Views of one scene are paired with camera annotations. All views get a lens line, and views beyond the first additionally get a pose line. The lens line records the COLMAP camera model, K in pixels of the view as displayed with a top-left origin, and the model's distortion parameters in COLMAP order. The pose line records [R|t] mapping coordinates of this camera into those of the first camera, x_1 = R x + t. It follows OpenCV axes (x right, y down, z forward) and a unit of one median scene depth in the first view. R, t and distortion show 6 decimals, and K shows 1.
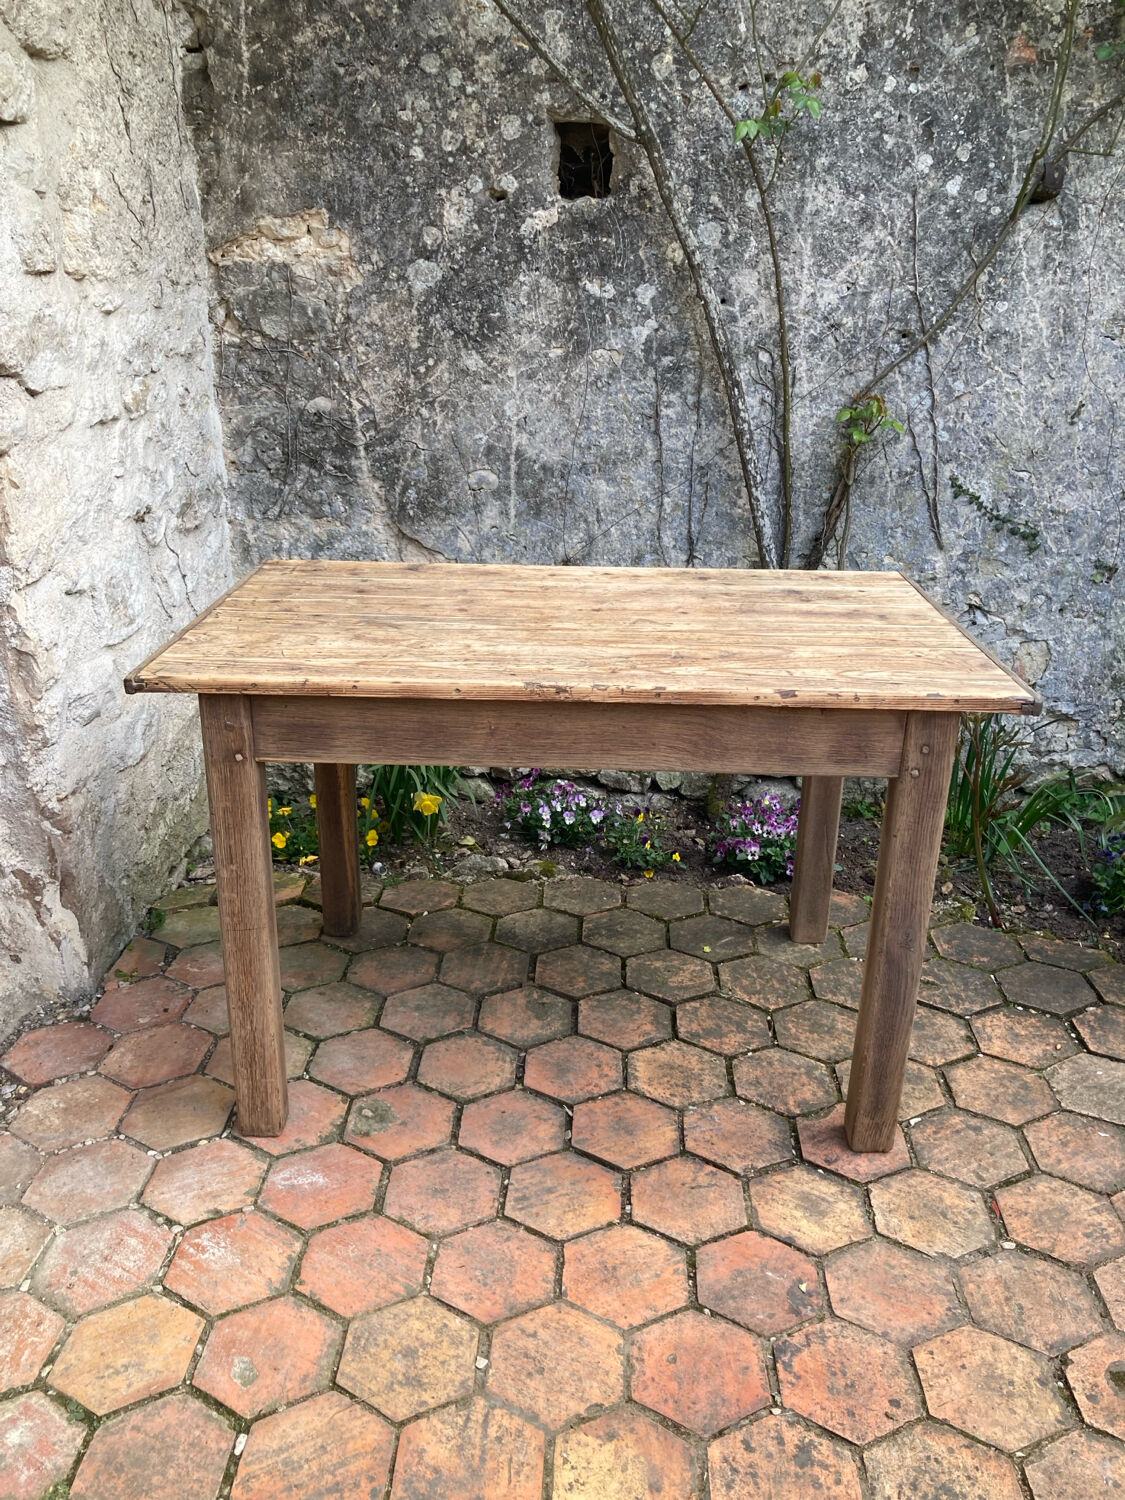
lens RADIAL K [[1229.6, 0, 563.1], [0, 1229.6, 734.5], [0, 0, 1]] dist [0.016269, -0.005668]
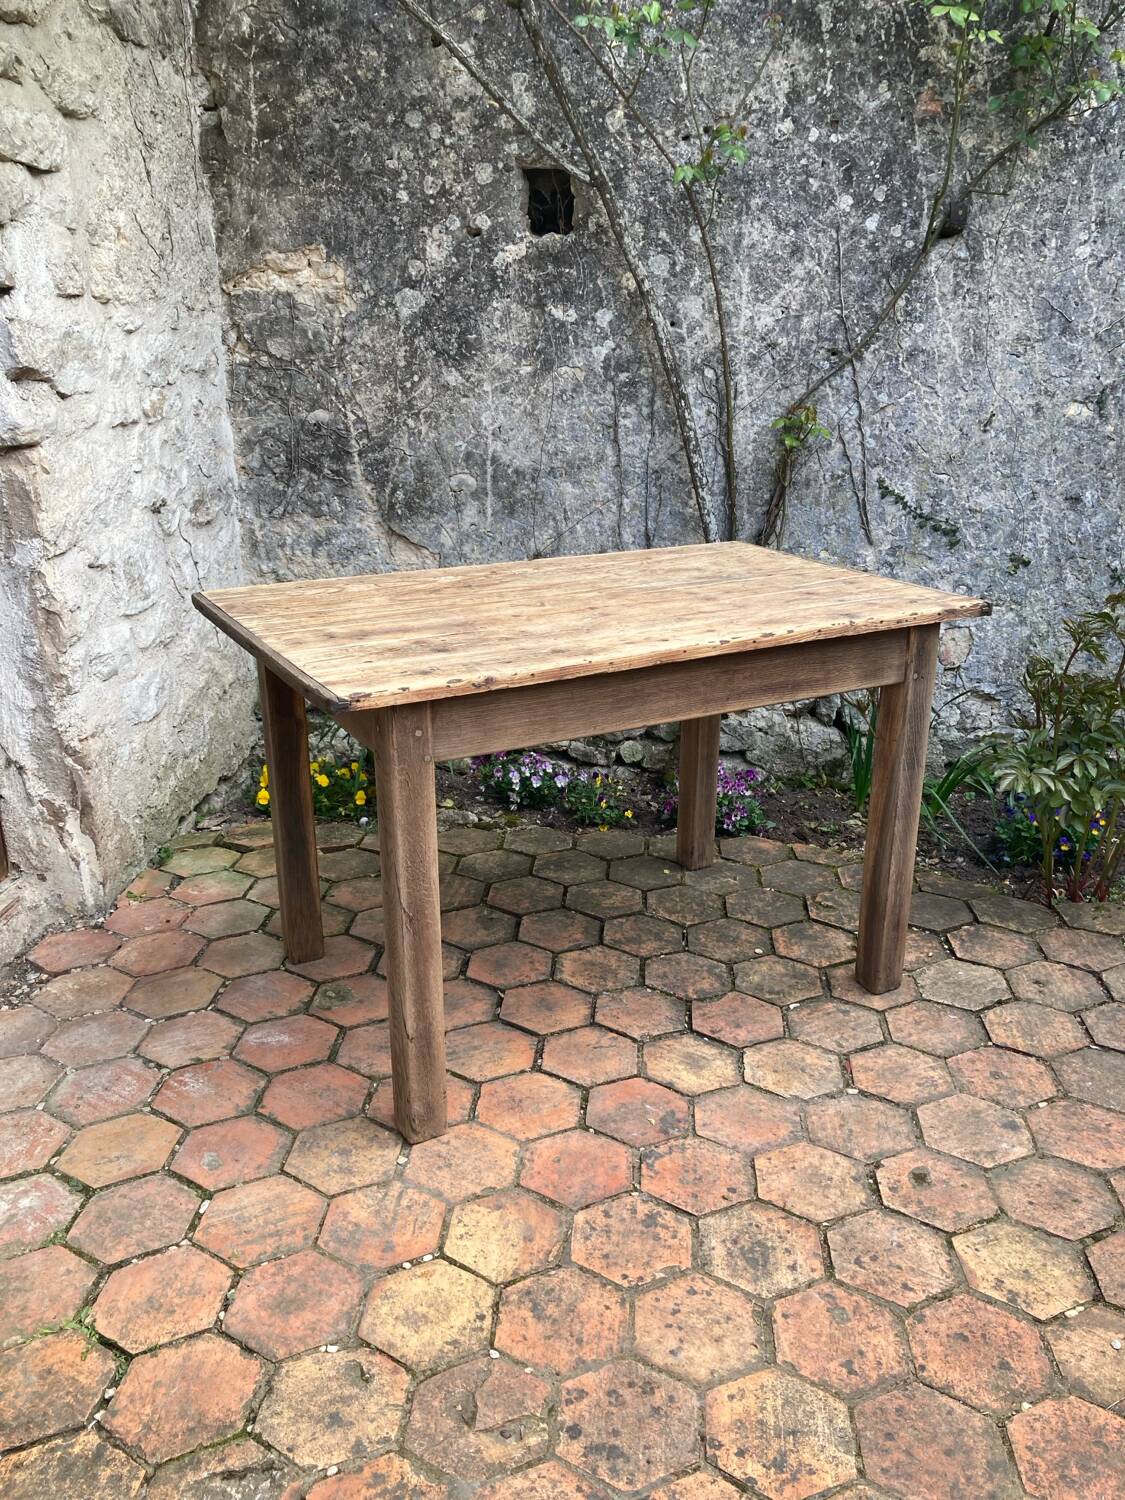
lens RADIAL K [[1229.6, 0, 575.4], [0, 1229.6, 742.2], [0, 0, 1]] dist [0.016269, -0.005668]
pose [[0.999708, 0.004818, -0.023673, 0.074026], [-0.005427, 0.999655, -0.025716, 0.066716], [0.023541, 0.025837, 0.999389, -0.132959]]
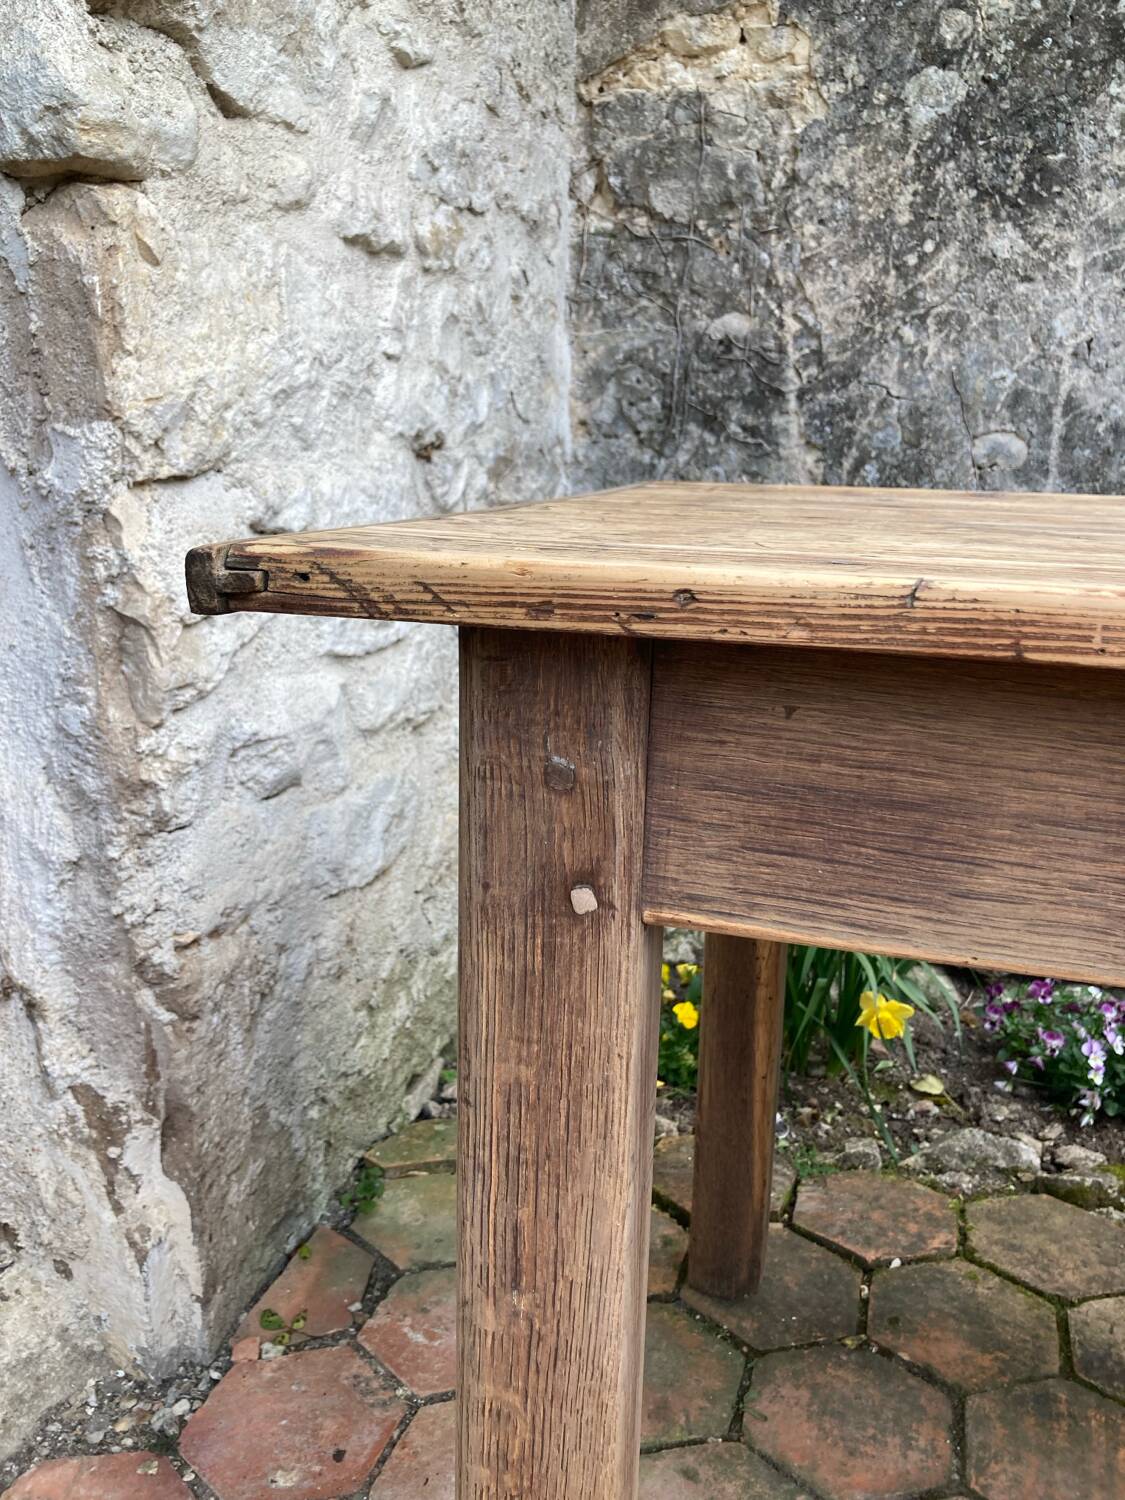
lens RADIAL K [[1242.2, 0, 568.7], [0, 1242.2, 736.9], [0, 0, 1]] dist [0.002405, 0.010133]
pose [[0.968828, 0.069929, -0.237662, -0.126768], [-0.096990, 0.989822, -0.104139, 0.007119], [0.227960, 0.123943, 0.965750, 0.456234]]
